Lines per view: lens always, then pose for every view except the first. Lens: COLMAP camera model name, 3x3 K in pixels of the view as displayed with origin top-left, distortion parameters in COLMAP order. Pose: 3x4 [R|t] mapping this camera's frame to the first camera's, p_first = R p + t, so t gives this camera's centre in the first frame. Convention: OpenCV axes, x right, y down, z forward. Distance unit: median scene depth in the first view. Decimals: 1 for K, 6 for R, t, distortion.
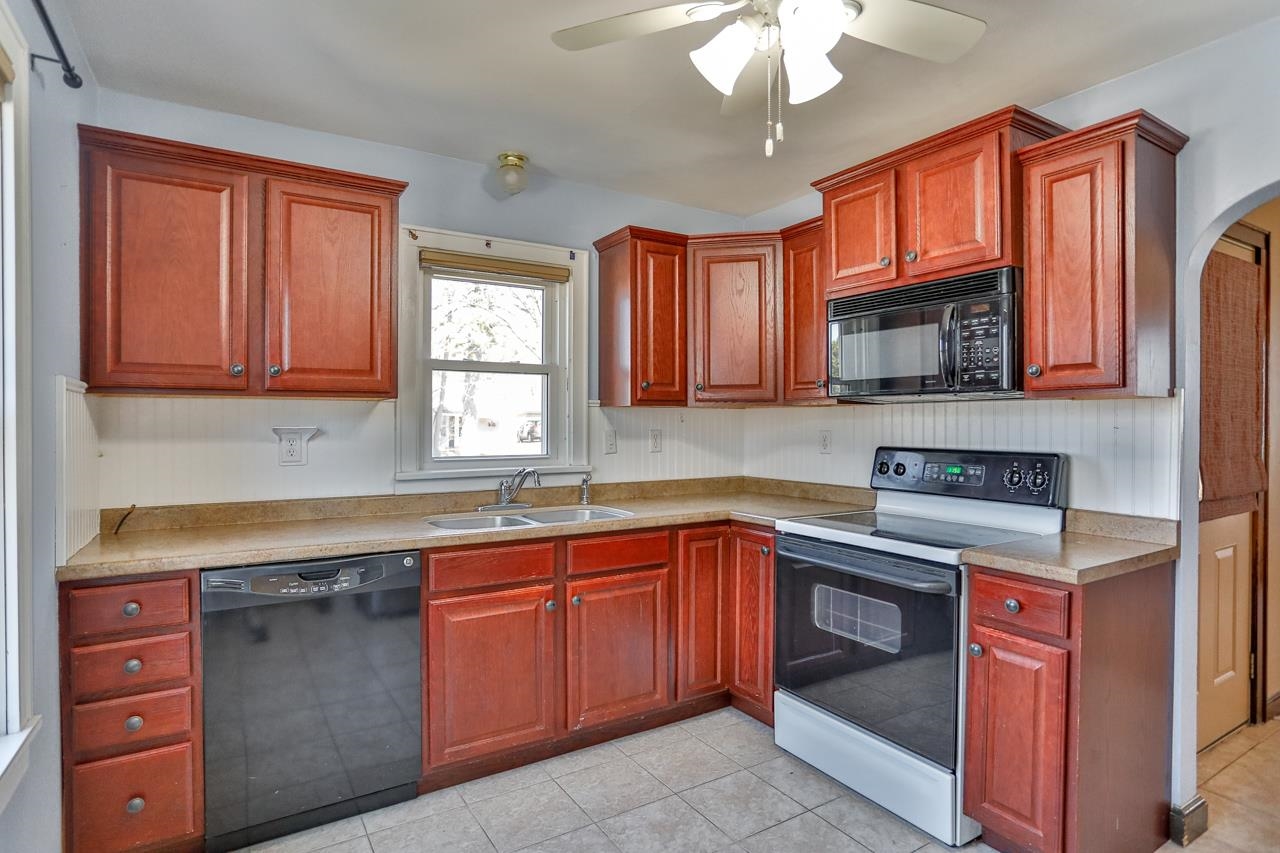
lens RADIAL K [[688.1, 0, 639.7], [0, 688.1, 426.2], [0, 0, 1]] dist [-0.024774, 0.011209]
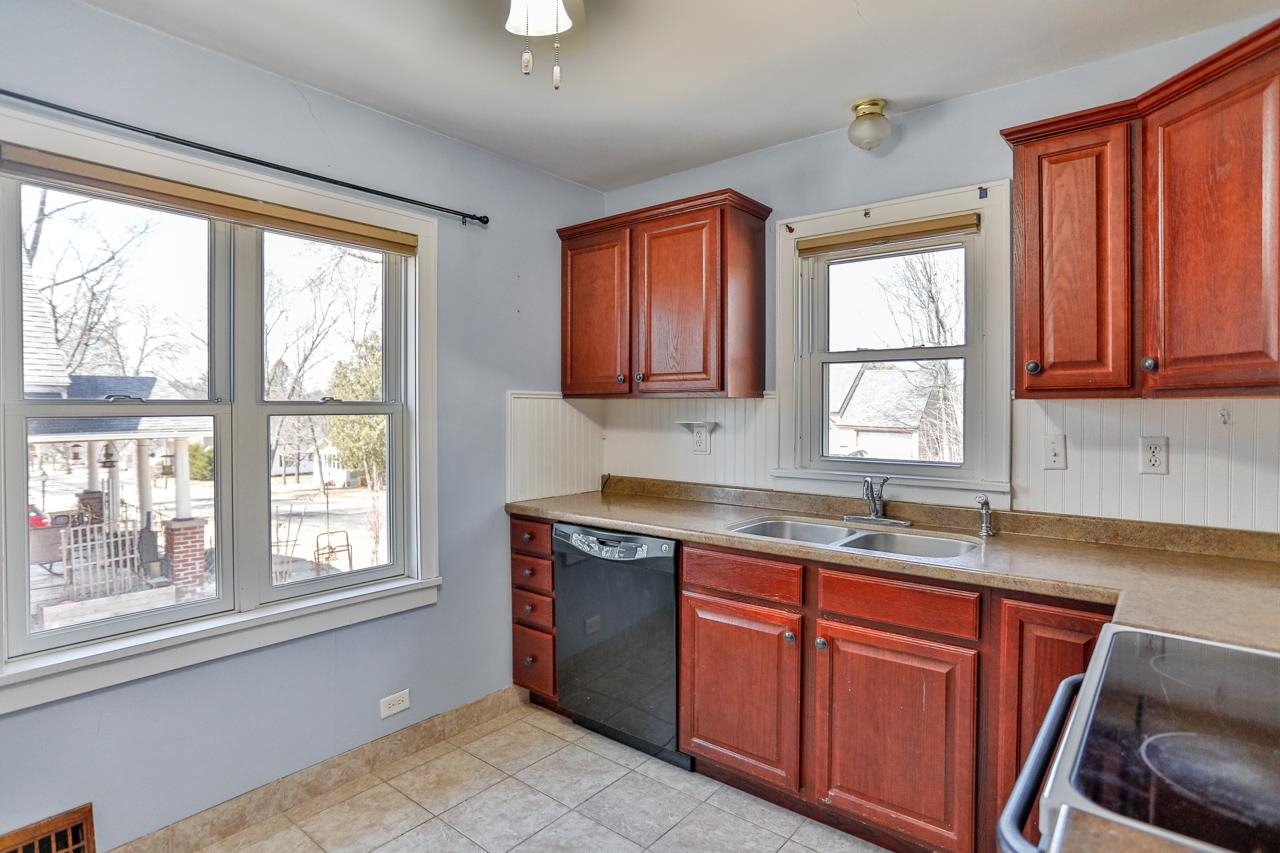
lens RADIAL K [[688.1, 0, 645.5], [0, 688.1, 417.2], [0, 0, 1]] dist [-0.024774, 0.011209]
pose [[0.316421, 0.015941, -0.948485, 0.587928], [-0.005175, 0.999873, 0.015078, -0.023781], [0.948605, 0.000138, 0.316464, 0.530997]]
